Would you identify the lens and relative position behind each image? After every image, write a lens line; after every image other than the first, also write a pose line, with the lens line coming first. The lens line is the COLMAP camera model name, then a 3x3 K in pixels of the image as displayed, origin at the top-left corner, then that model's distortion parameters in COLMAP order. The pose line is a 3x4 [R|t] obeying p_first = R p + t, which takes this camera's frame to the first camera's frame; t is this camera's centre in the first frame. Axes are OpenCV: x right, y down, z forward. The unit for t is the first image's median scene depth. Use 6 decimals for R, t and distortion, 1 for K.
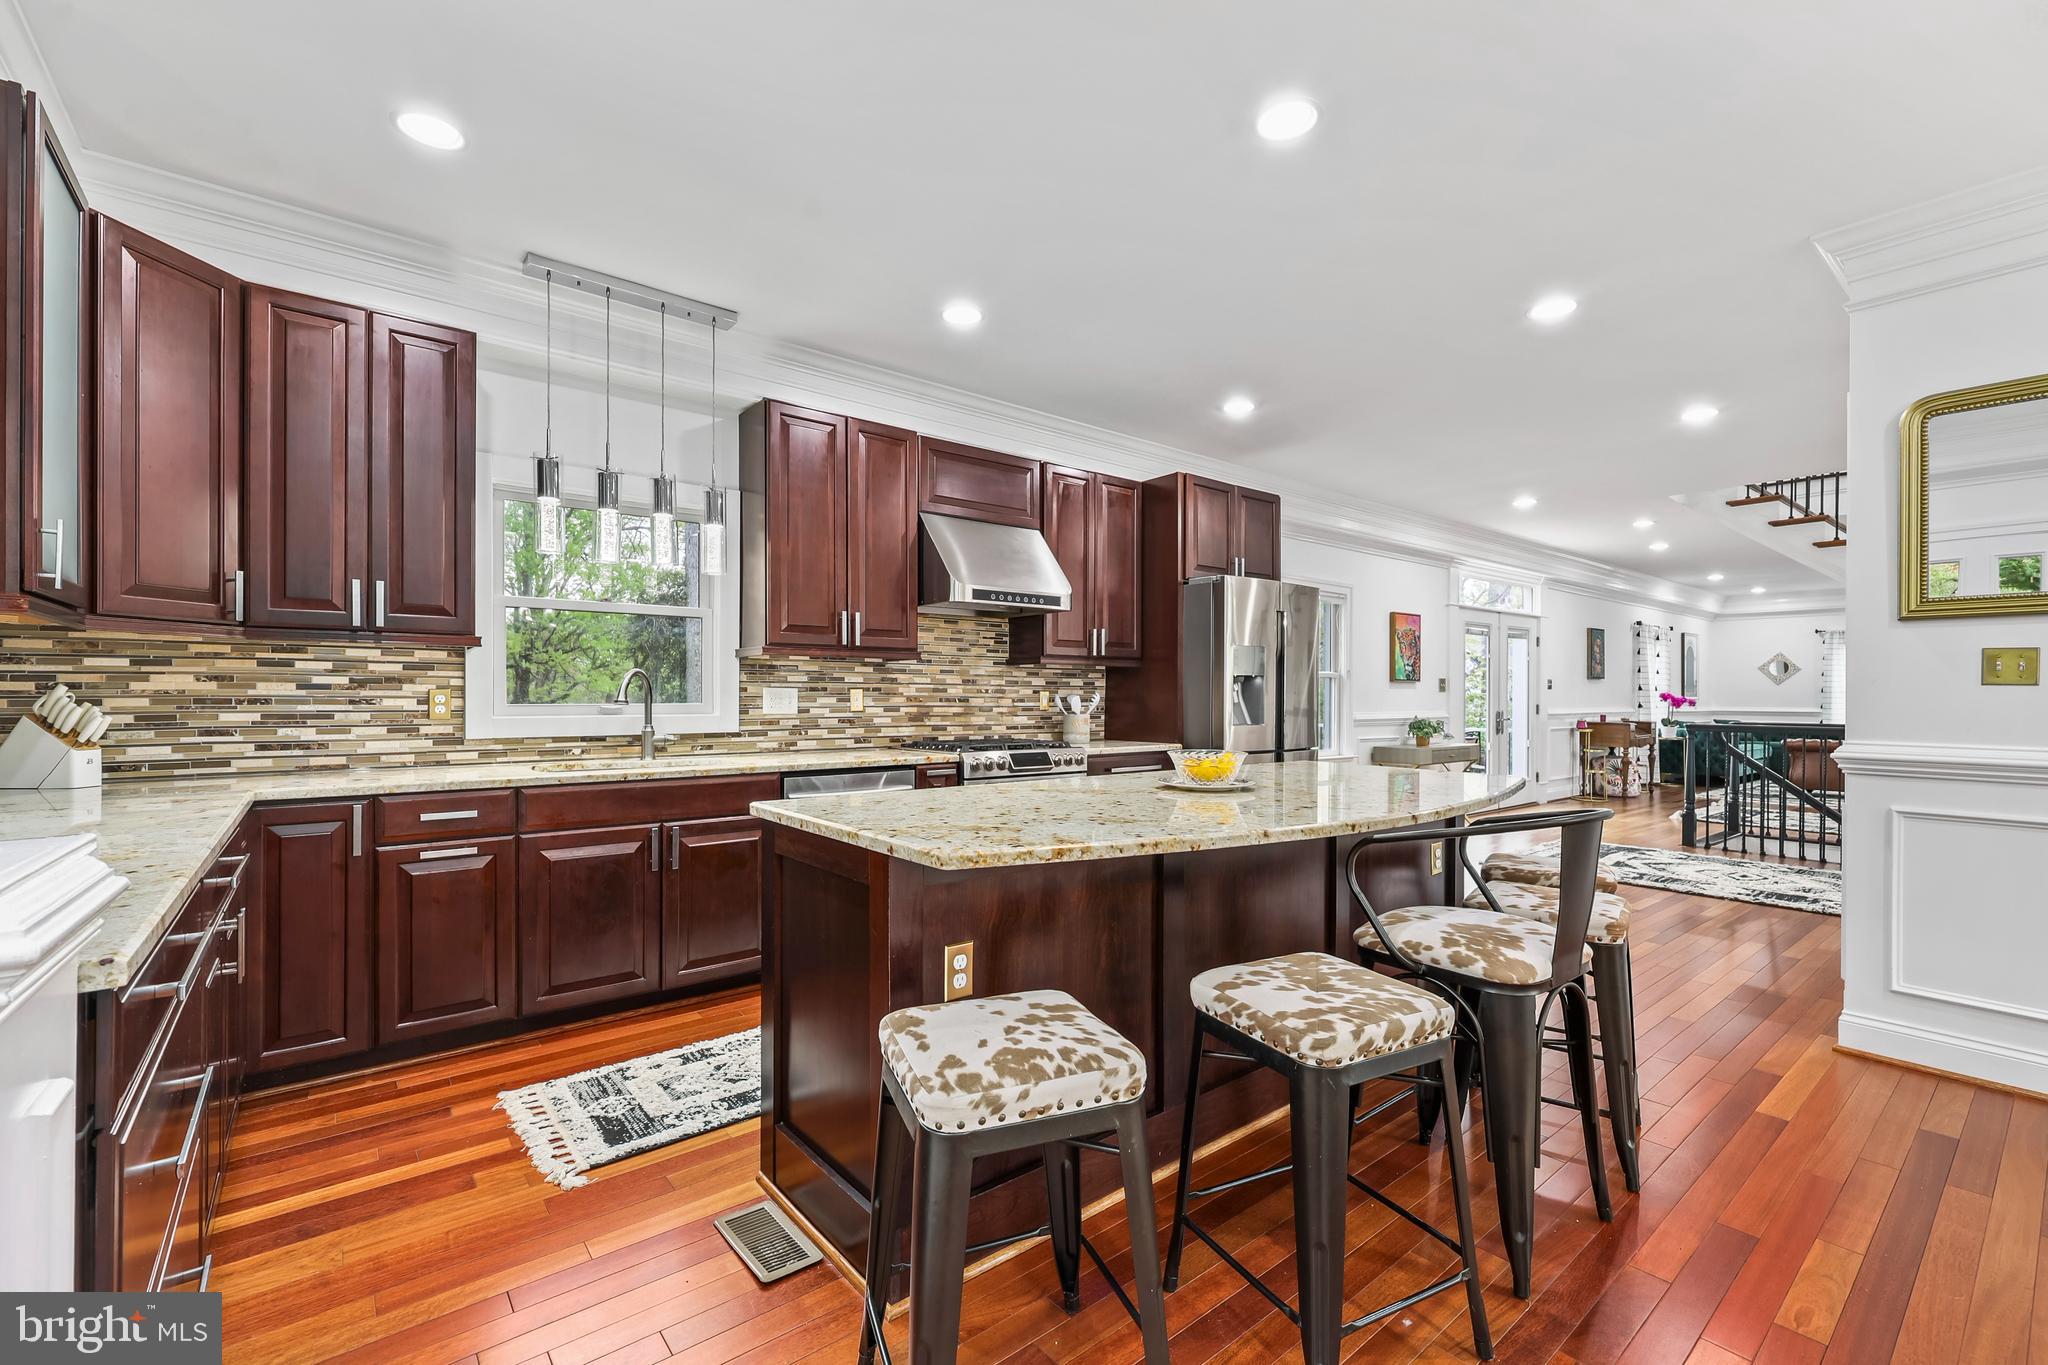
lens RADIAL K [[856.5, 0, 1029.7], [0, 856.5, 703.9], [0, 0, 1]] dist [0.001992, -0.000657]
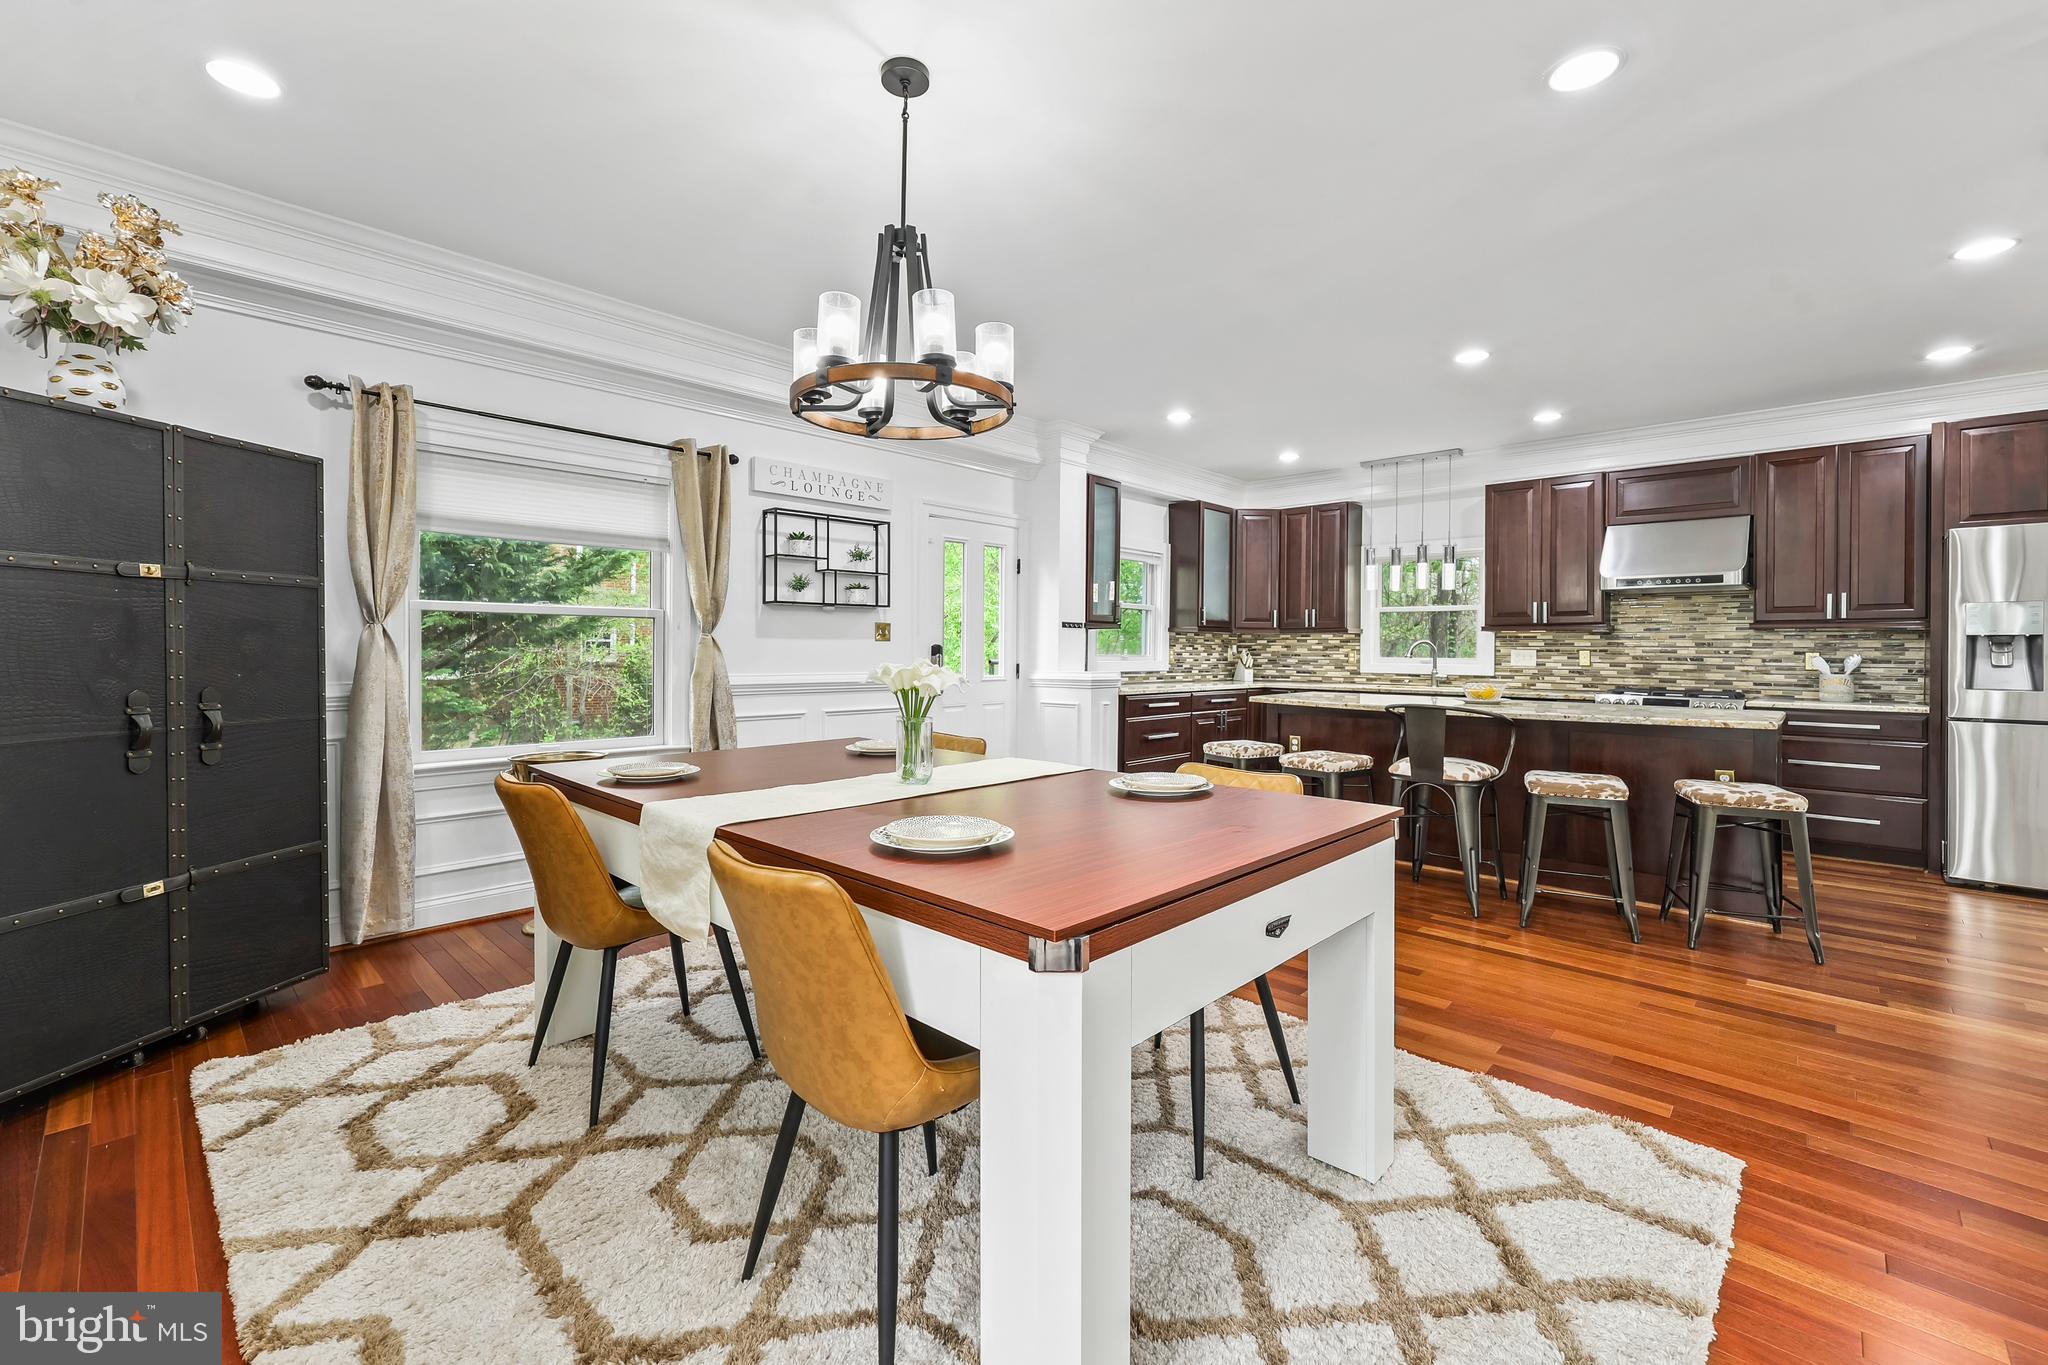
lens RADIAL K [[856.5, 0, 1020.4], [0, 856.5, 654.4], [0, 0, 1]] dist [0.001992, -0.000657]
pose [[0.130179, 0.005695, -0.991474, 1.029303], [-0.015083, 0.999879, 0.003763, -0.001551], [0.991376, 0.014464, 0.130249, -0.133401]]
